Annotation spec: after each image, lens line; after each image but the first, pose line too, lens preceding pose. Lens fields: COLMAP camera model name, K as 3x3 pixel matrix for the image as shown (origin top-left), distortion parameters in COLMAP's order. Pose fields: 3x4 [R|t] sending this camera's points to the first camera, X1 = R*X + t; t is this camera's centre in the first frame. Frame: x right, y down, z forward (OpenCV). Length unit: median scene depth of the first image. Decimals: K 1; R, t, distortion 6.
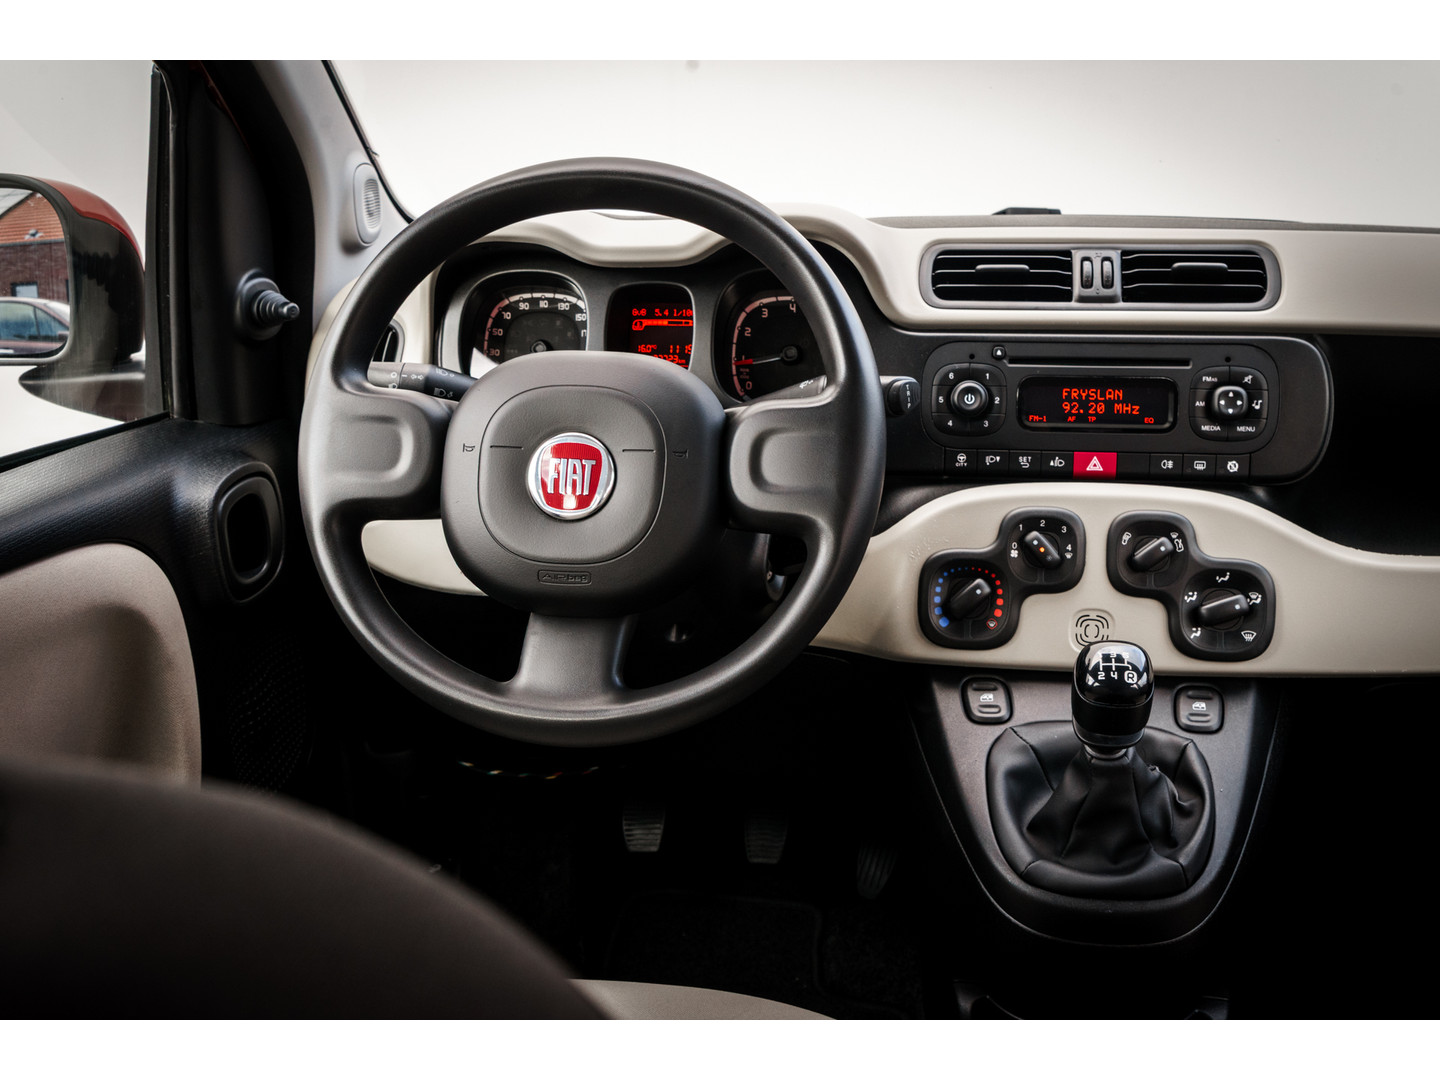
lens RADIAL K [[1501.3, 0, 733.1], [0, 1501.3, 534.4], [0, 0, 1]] dist [0.001707, 0.000000]
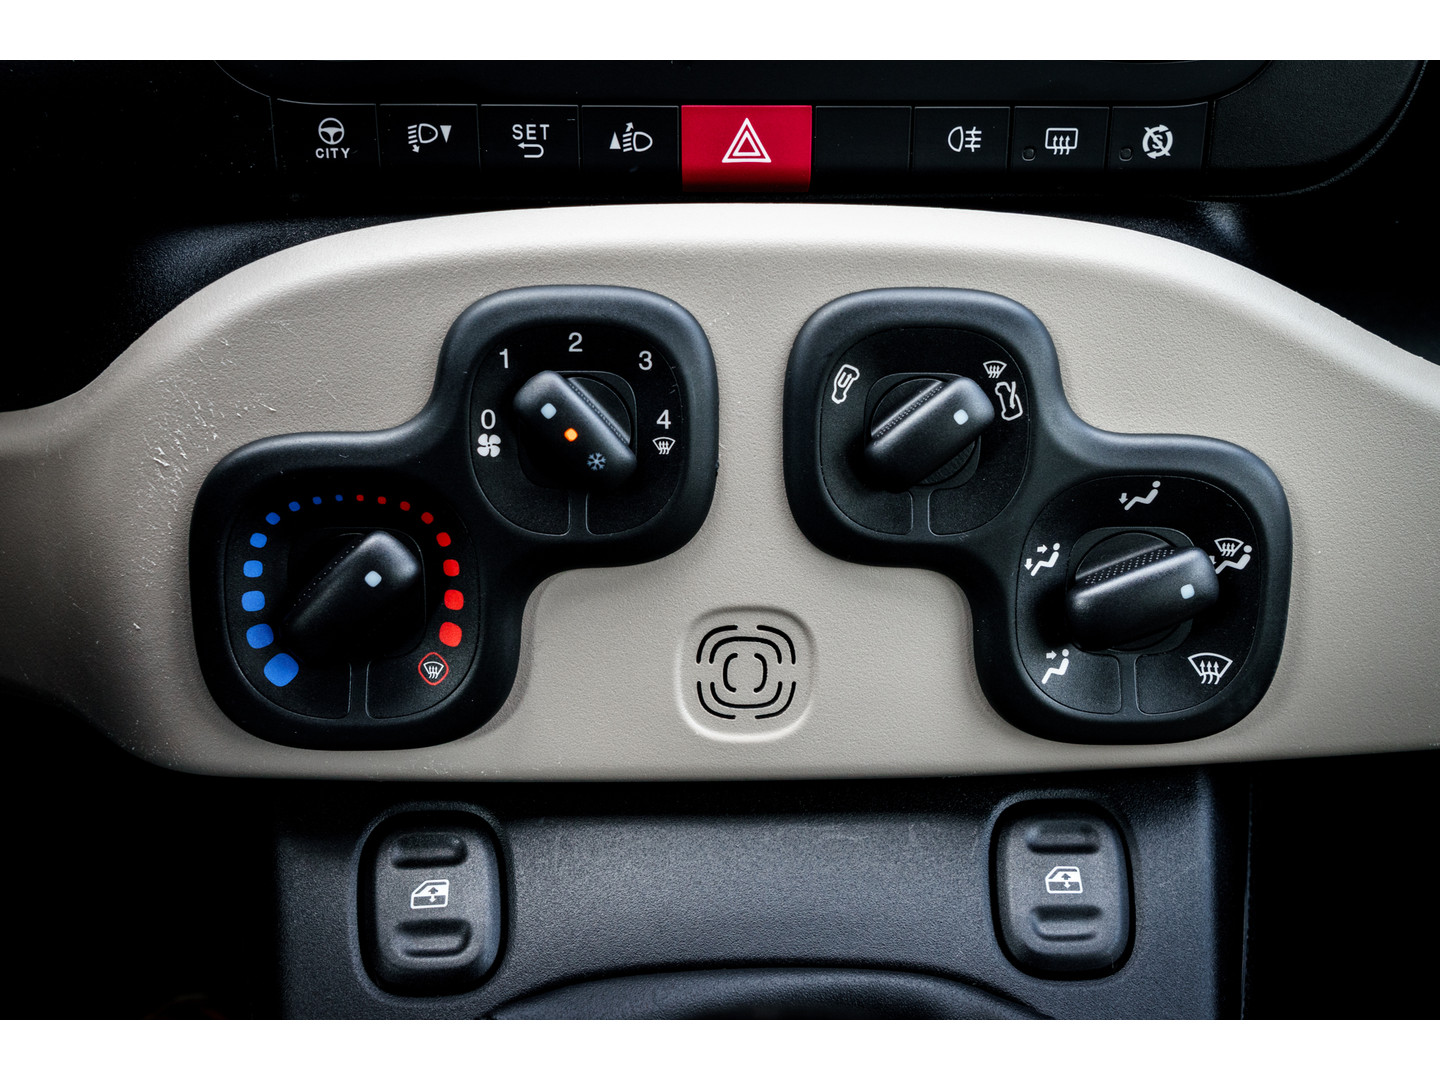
lens RADIAL K [[1451.2, 0, 727.7], [0, 1451.2, 532.8], [0, 0, 1]] dist [-0.000865, 0.000000]
pose [[0.984803, -0.059292, 0.163240, 0.185027], [0.028997, 0.982860, 0.182057, -0.021949], [-0.171237, -0.174557, 0.969643, 0.699525]]
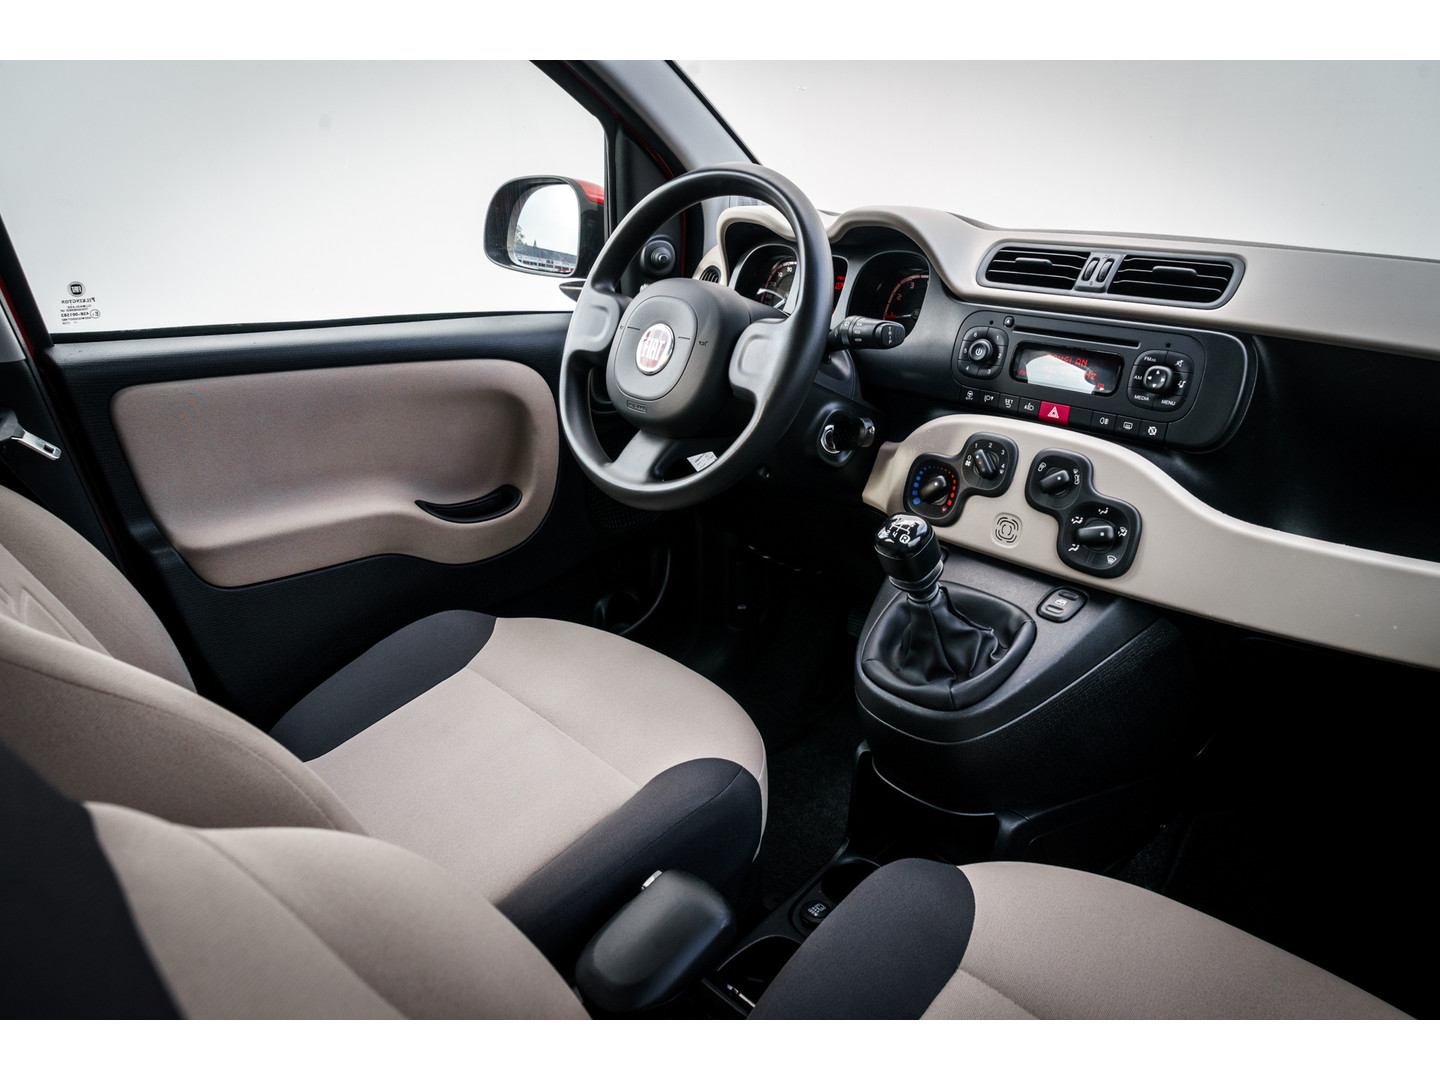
lens RADIAL K [[957.5, 0, 726.4], [0, 957.5, 533.8], [0, 0, 1]] dist [-0.023616, 0.004732]
pose [[0.781924, 0.238123, -0.576100, 0.537656], [-0.202310, 0.971079, 0.126792, 0.009430], [0.589631, 0.017409, 0.807485, 0.148952]]
